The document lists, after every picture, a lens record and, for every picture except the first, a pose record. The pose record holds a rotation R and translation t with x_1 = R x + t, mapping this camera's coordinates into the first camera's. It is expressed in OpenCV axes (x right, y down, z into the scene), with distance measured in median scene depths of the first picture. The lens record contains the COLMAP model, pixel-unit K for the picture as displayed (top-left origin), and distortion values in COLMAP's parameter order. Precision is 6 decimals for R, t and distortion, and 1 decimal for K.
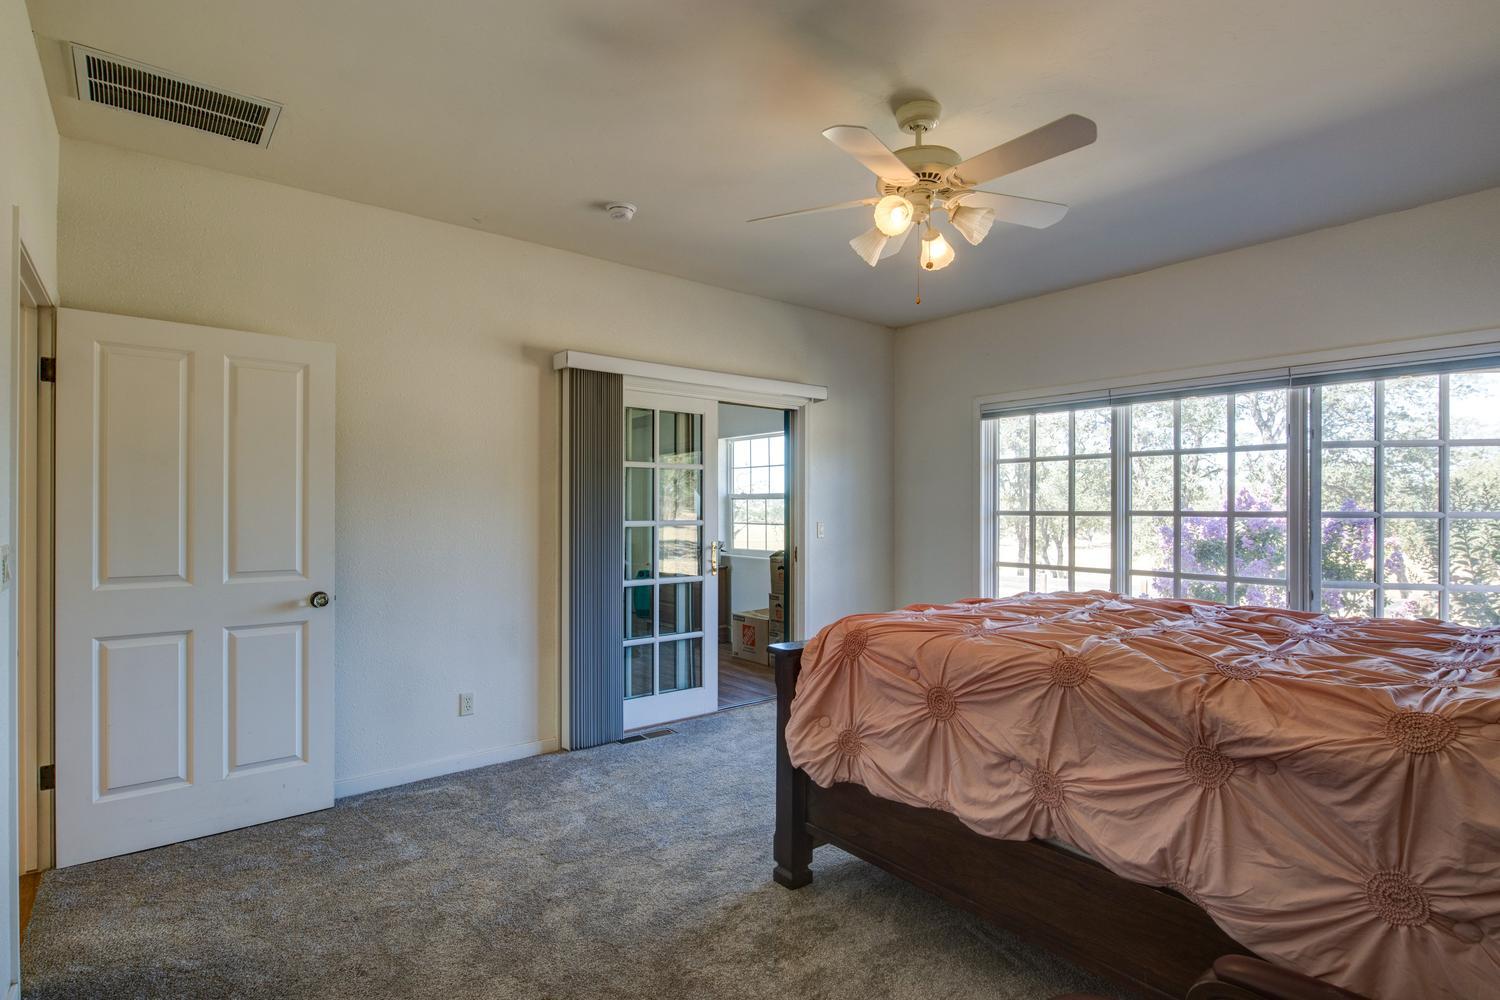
lens RADIAL K [[742.6, 0, 747.8], [0, 742.6, 512.9], [0, 0, 1]] dist [0.002608, 0.000404]
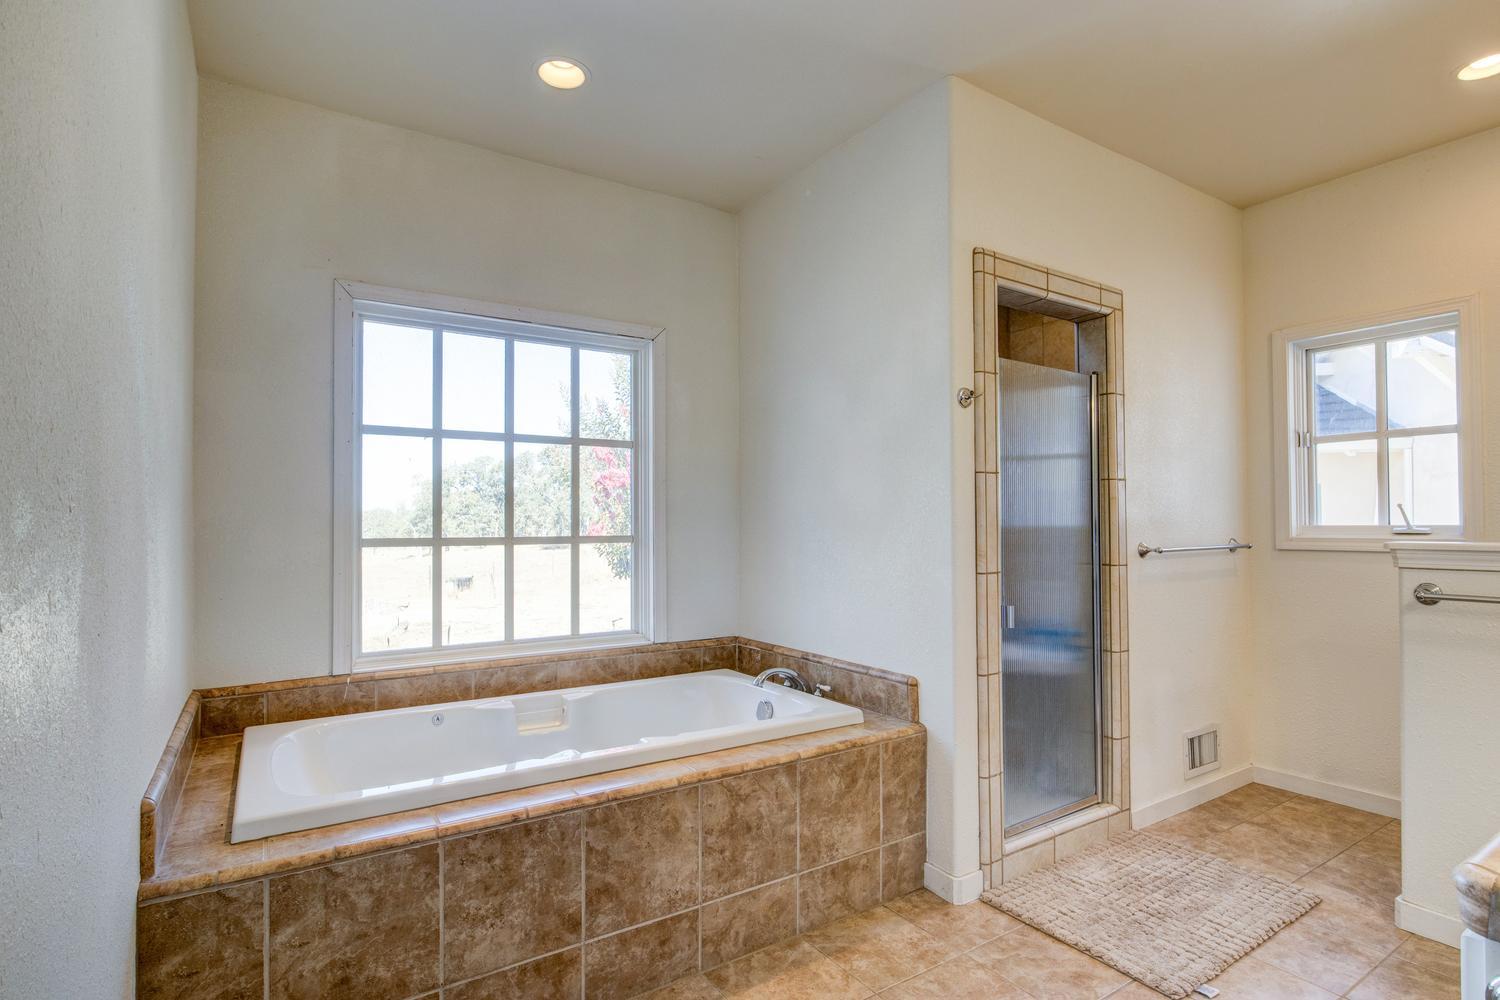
lens RADIAL K [[742.6, 0, 747.8], [0, 742.6, 512.9], [0, 0, 1]] dist [0.002608, 0.000404]
pose [[0.107869, 0.019929, 0.993965, -0.054035], [0.012248, 0.999697, -0.021373, -0.007421], [-0.994090, 0.014479, 0.107592, 0.806942]]
